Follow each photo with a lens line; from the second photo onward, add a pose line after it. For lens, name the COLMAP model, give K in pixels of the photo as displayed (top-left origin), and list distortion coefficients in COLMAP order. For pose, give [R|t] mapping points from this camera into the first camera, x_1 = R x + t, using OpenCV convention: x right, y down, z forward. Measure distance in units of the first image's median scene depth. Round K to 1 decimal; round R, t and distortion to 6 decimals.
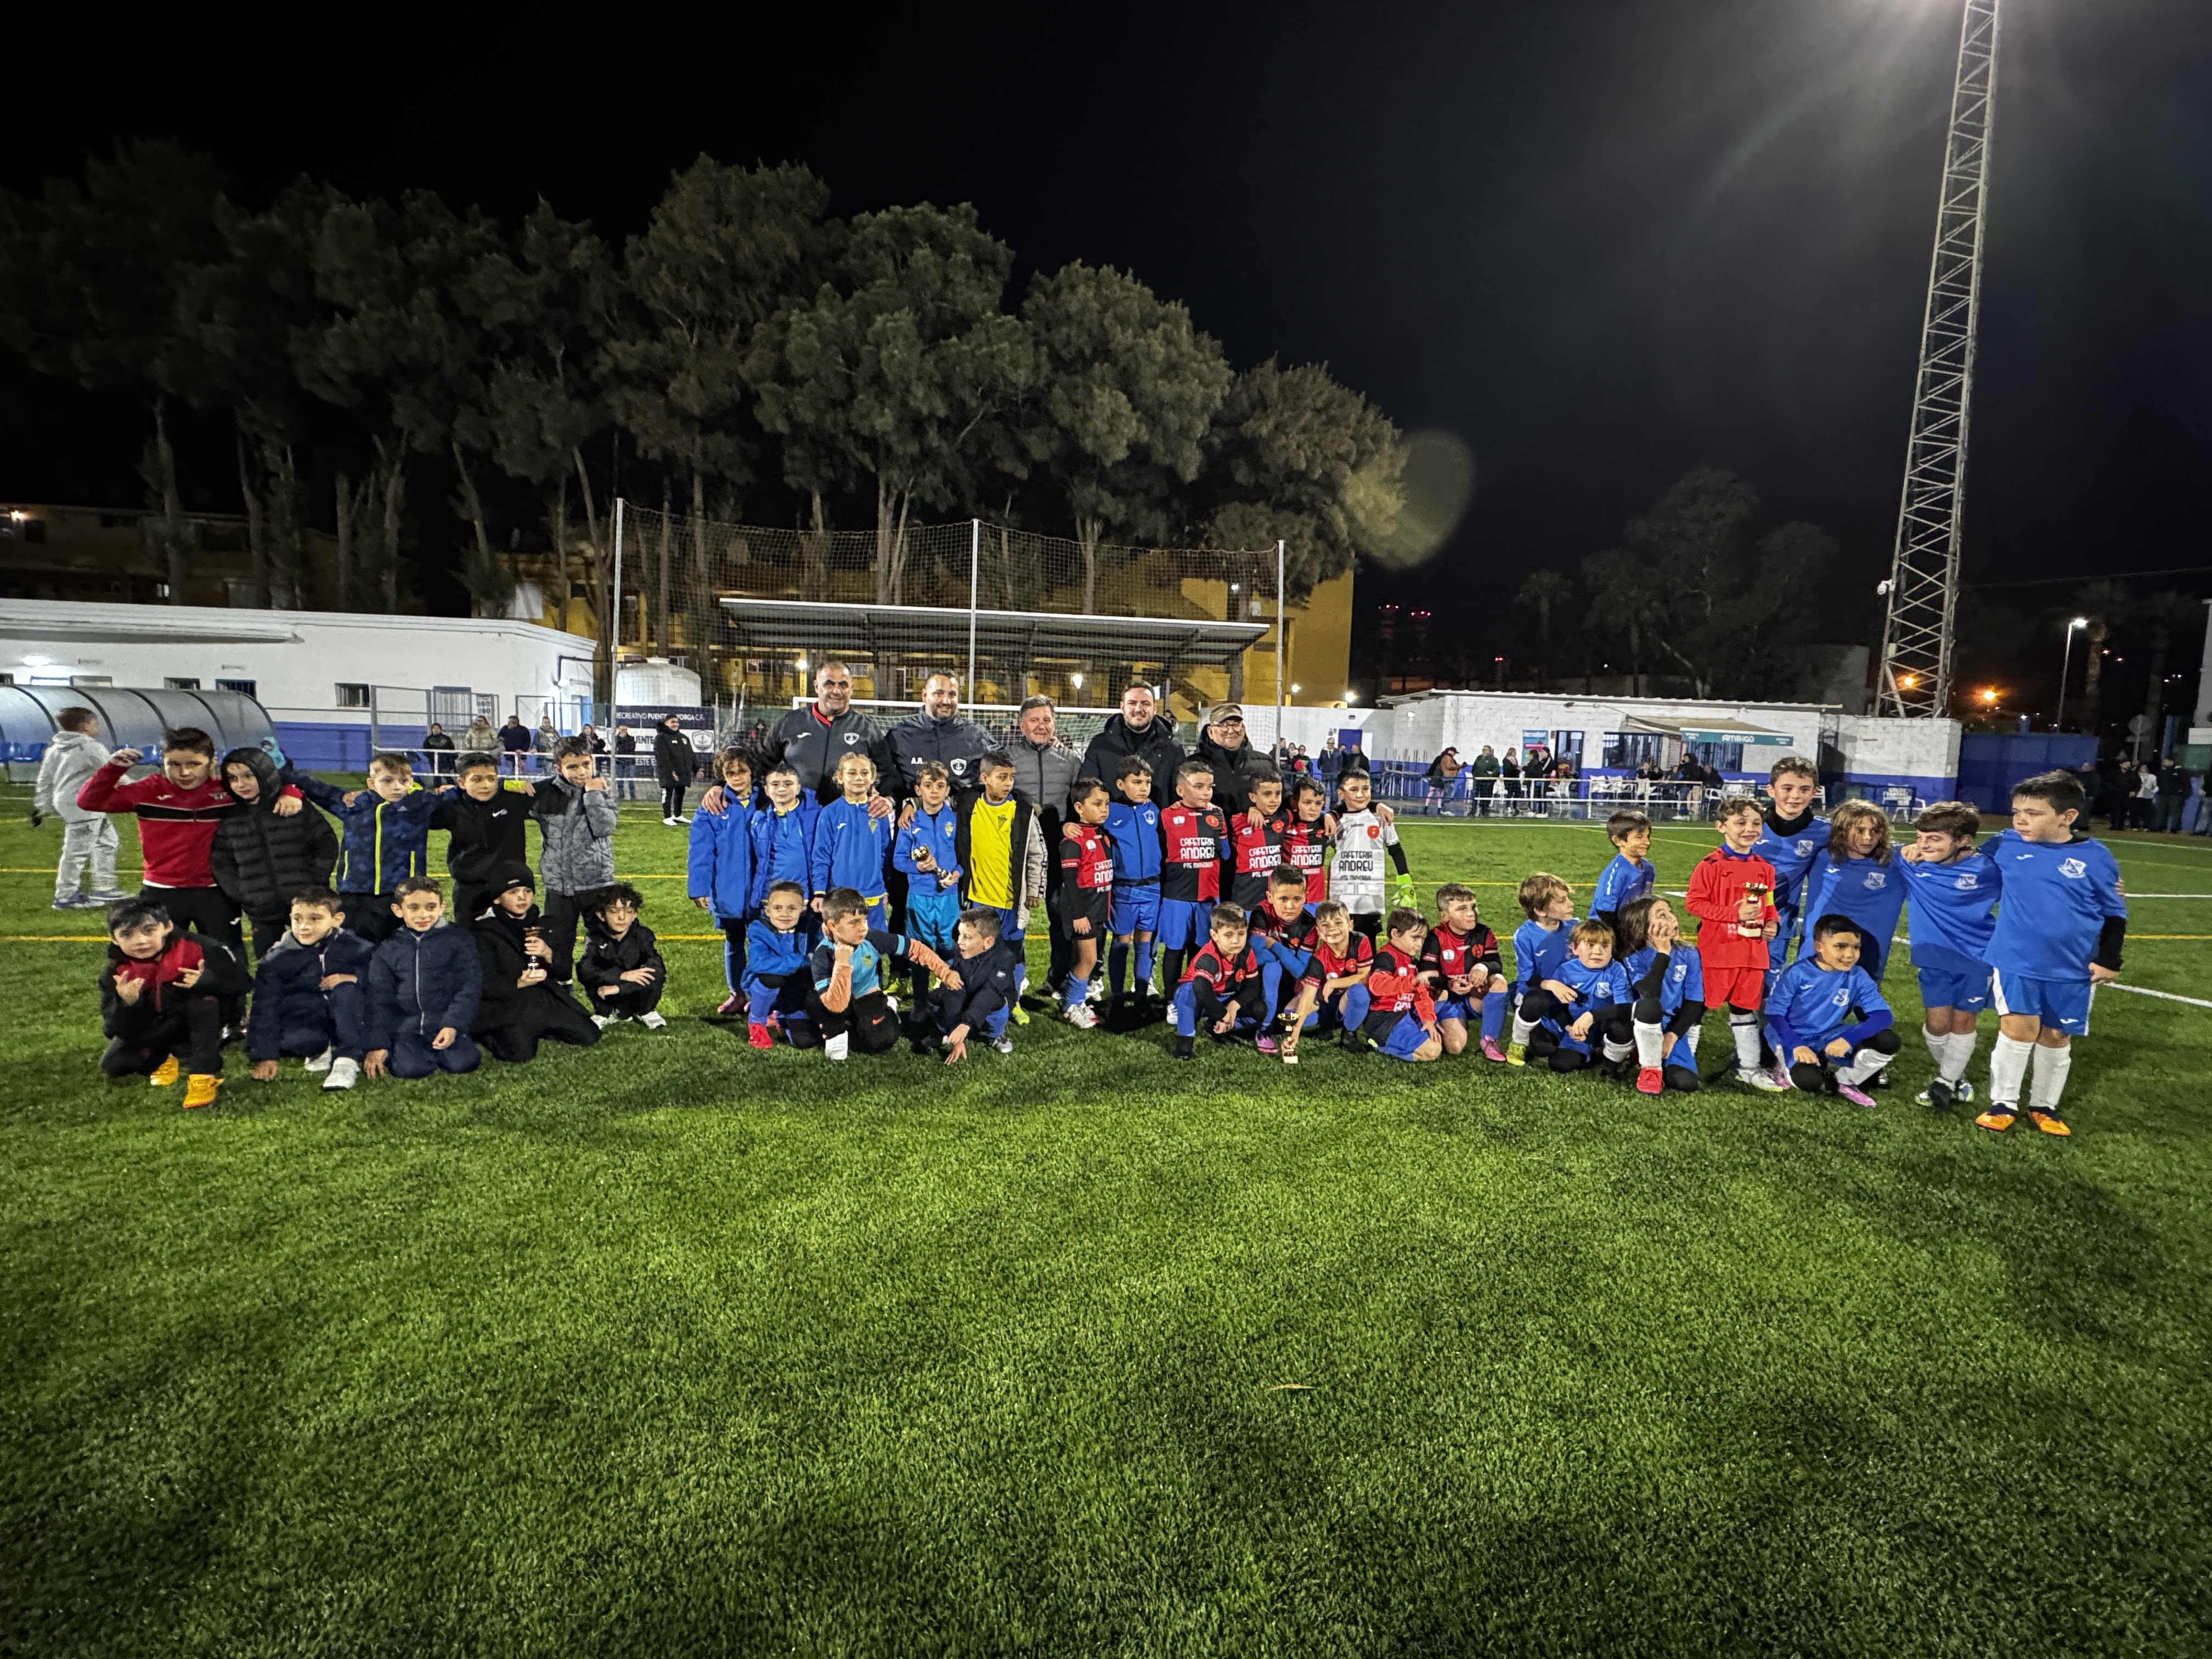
lens RADIAL K [[1014.9, 0, 1106.0], [0, 1014.9, 829.5], [0, 0, 1]] dist [0.003030, 0.000650]
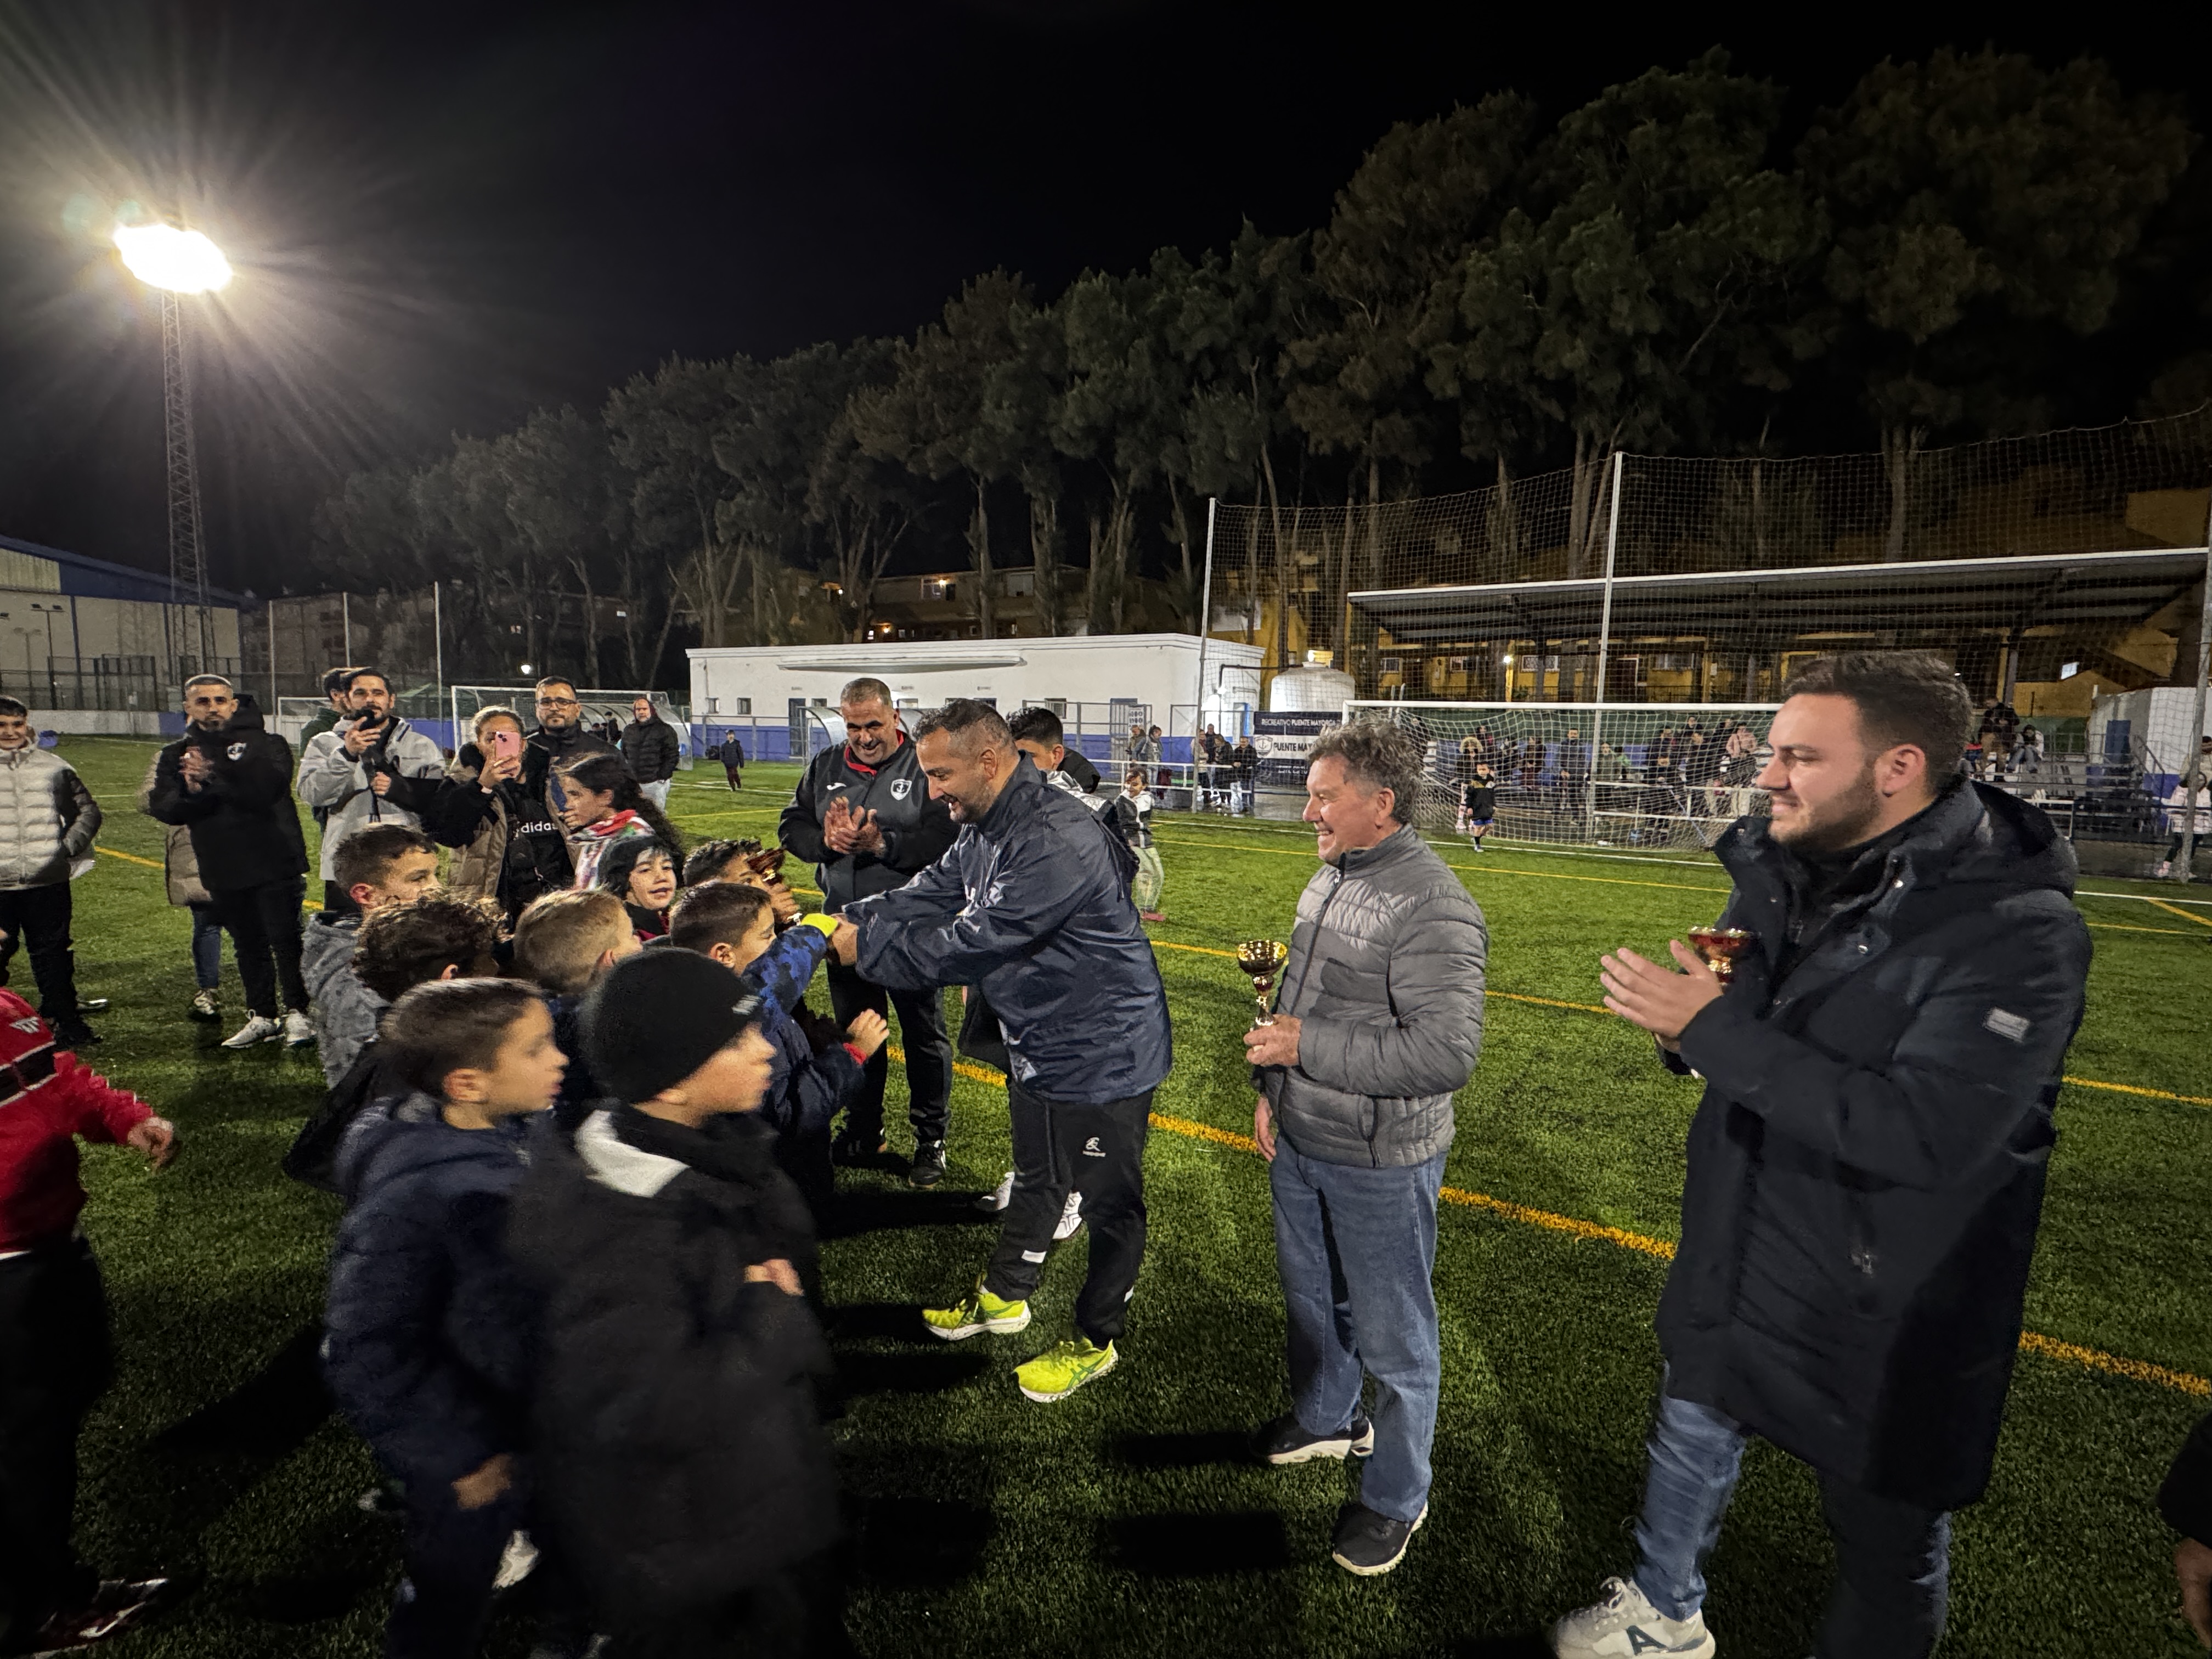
lens RADIAL K [[1047.1, 0, 1117.1], [0, 1047.1, 819.4], [0, 0, 1]] dist [-0.000495, 0.001402]
pose [[0.756334, 0.044518, -0.652669, 0.066923], [-0.052933, 0.998575, 0.006772, -0.016542], [0.652041, 0.029425, 0.757613, 0.131217]]
